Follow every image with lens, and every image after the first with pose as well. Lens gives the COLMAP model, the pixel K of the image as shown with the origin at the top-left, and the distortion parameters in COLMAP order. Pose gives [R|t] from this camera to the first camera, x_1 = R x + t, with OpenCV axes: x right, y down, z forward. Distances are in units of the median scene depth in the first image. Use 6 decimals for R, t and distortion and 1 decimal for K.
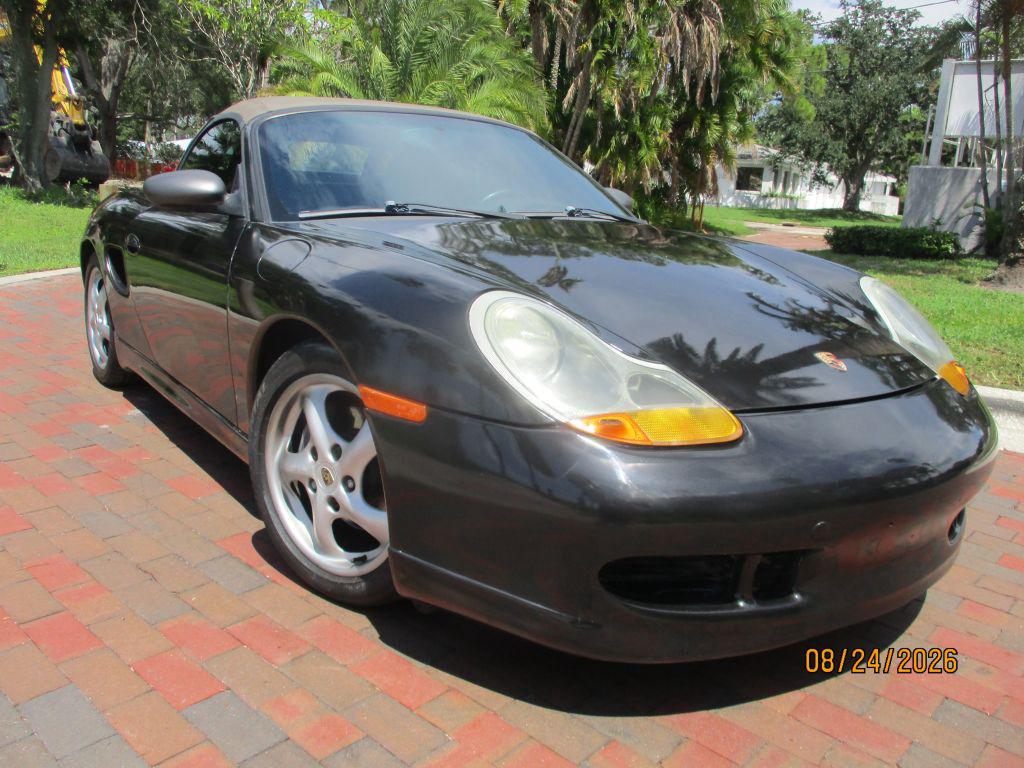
lens RADIAL K [[852.4, 0, 512.0], [0, 852.4, 384.0], [0, 0, 1]] dist [-0.091452, 0.077513]
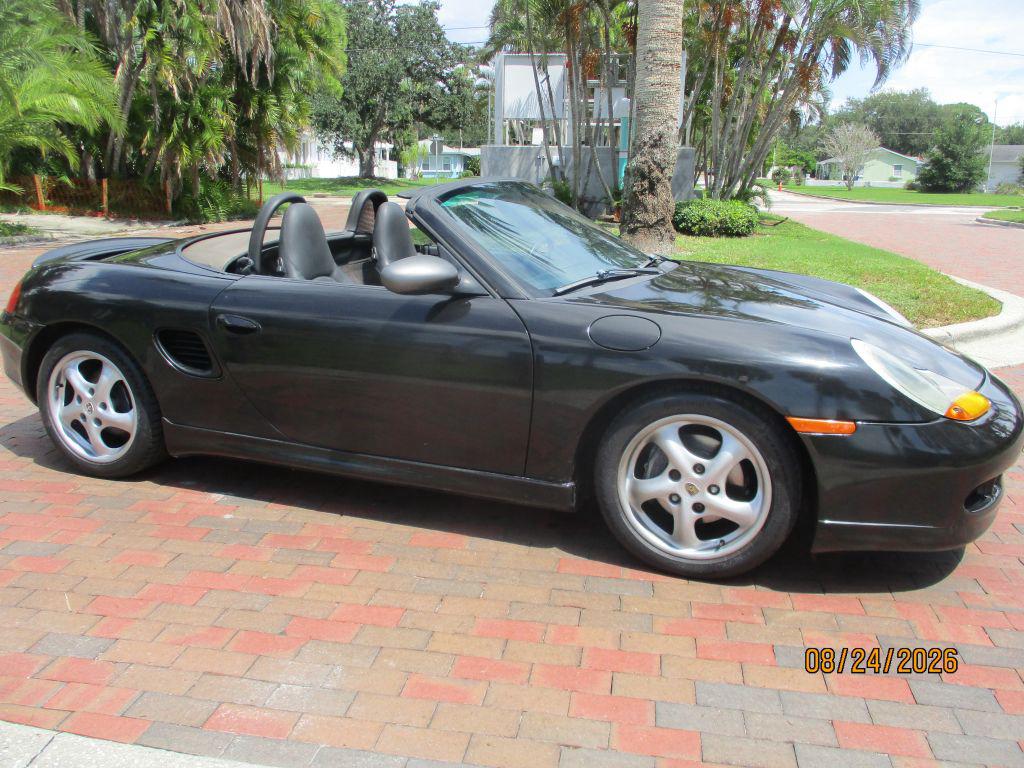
lens RADIAL K [[852.4, 0, 512.0], [0, 852.4, 384.0], [0, 0, 1]] dist [-0.091452, 0.077513]
pose [[0.833447, -0.167880, 0.526481, -0.104870], [0.147620, 0.985751, 0.080639, -0.018724], [-0.532517, 0.010511, 0.846354, 0.002970]]
